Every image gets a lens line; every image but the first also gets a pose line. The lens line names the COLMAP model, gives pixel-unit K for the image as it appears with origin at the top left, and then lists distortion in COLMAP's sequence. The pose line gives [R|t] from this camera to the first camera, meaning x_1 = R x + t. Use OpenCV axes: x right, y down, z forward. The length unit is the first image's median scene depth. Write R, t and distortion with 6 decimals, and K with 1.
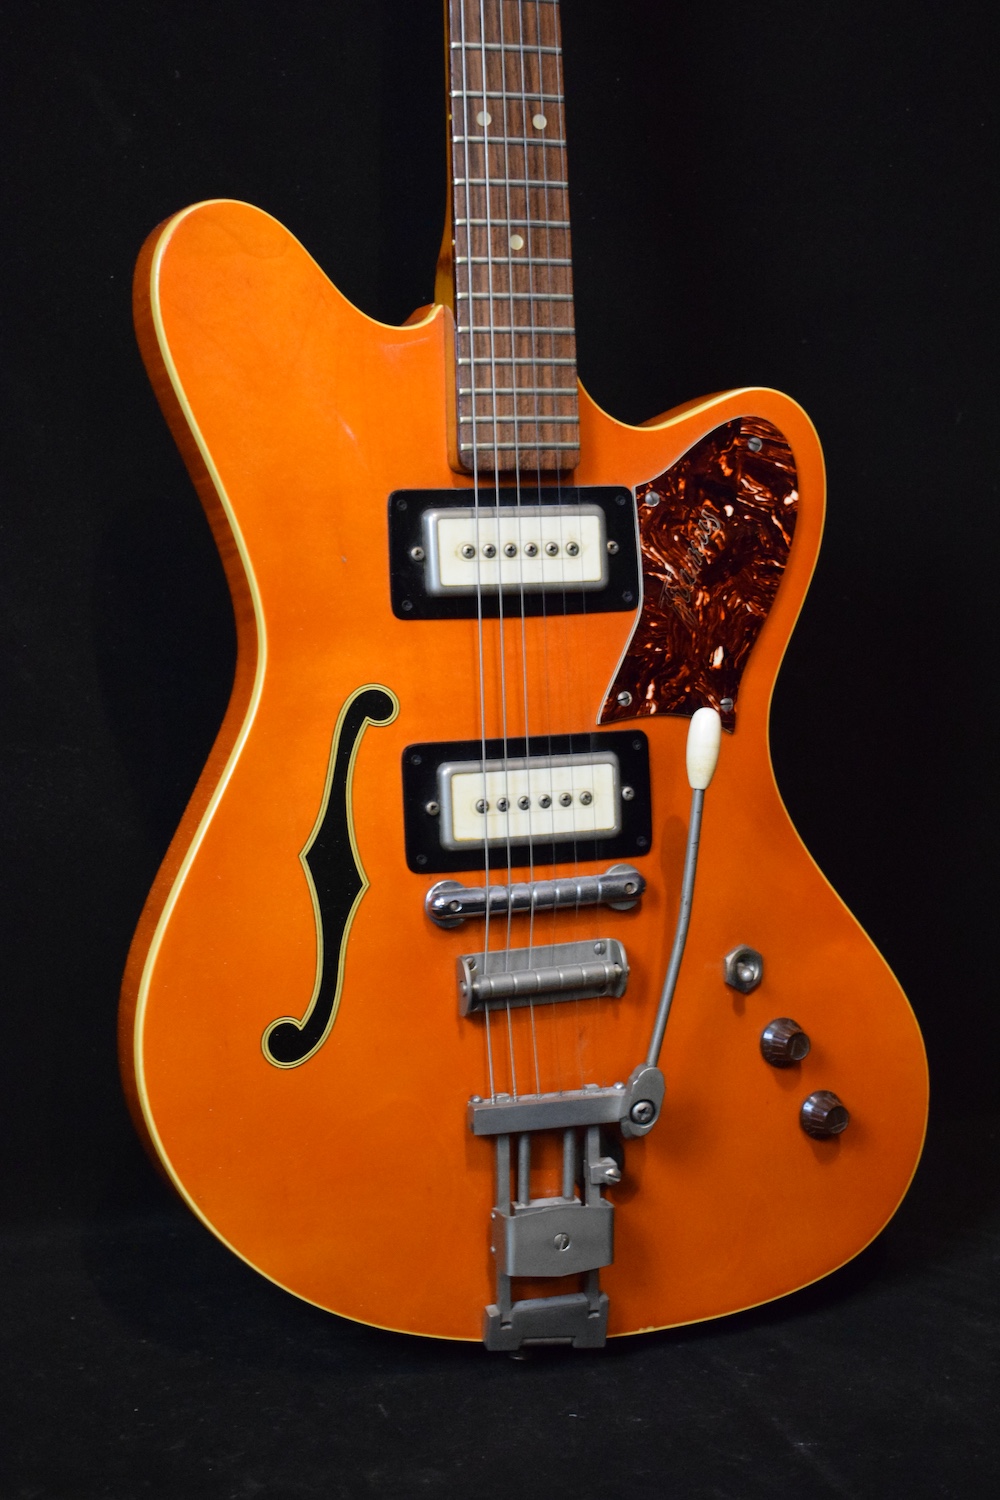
lens RADIAL K [[2672.4, 0, 500.0], [0, 2672.4, 750.0], [0, 0, 1]] dist [-0.048998, 0.048248]
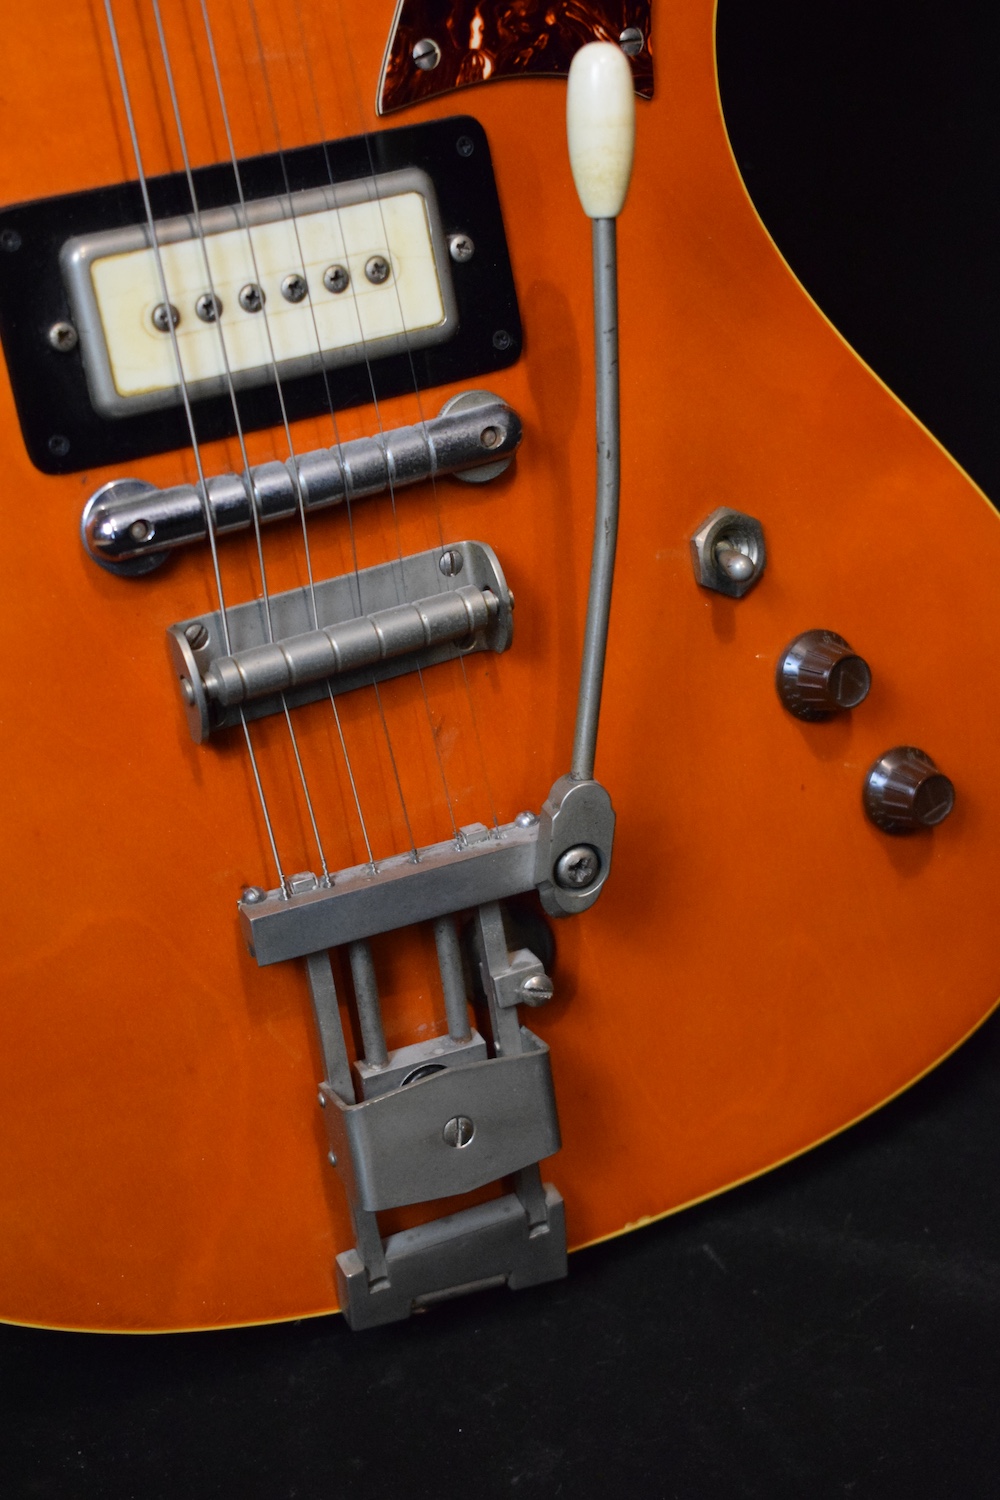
lens RADIAL K [[2672.4, 0, 500.0], [0, 2672.4, 750.0], [0, 0, 1]] dist [-0.048998, 0.048248]
pose [[0.988789, -0.147984, 0.019925, 0.031651], [0.141052, 0.969474, 0.200561, 0.008439], [-0.048996, -0.195502, 0.979479, 0.499996]]
